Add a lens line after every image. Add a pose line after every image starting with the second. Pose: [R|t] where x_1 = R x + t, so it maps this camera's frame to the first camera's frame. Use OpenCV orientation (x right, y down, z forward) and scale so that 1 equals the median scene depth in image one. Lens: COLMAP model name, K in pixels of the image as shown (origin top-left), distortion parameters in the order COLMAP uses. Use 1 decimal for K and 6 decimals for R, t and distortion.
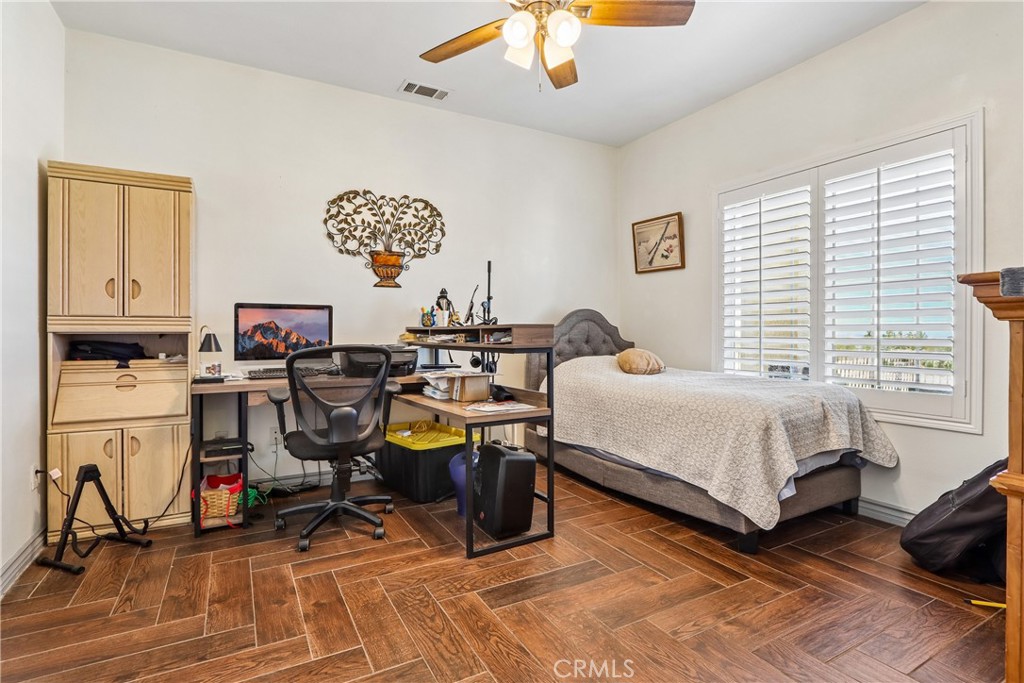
lens RADIAL K [[477.6, 0, 507.0], [0, 477.6, 342.8], [0, 0, 1]] dist [-0.007524, 0.000182]
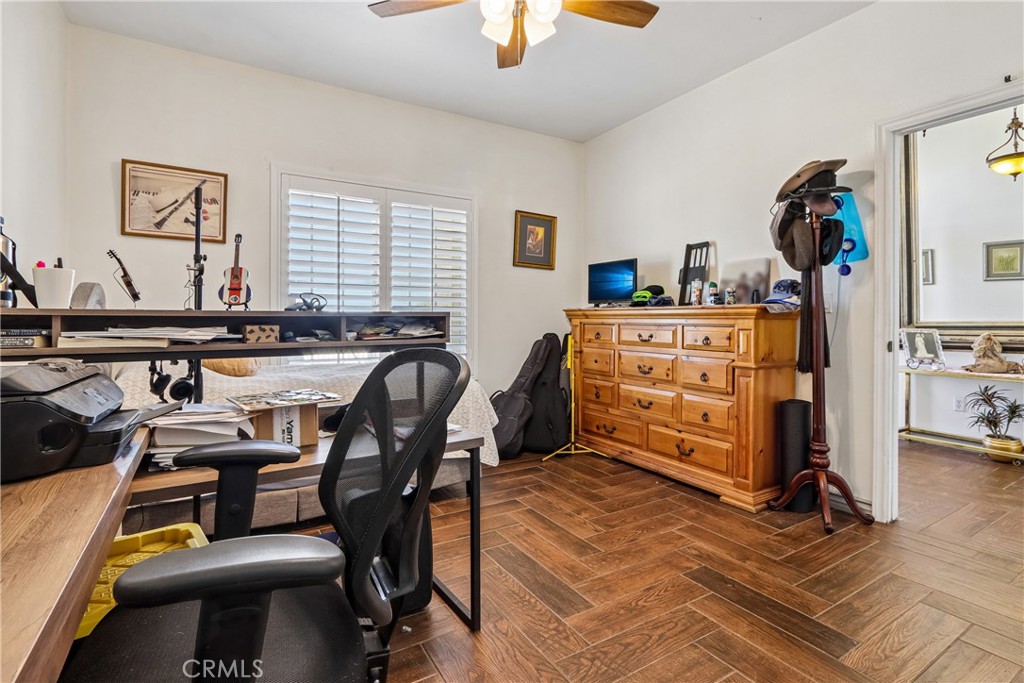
lens RADIAL K [[477.6, 0, 507.0], [0, 477.6, 342.8], [0, 0, 1]] dist [-0.007524, 0.000182]
pose [[-0.009698, -0.042053, 0.999068, -0.827732], [0.026852, 0.998744, 0.042300, -0.019752], [-0.999592, 0.027237, -0.008557, 0.992053]]
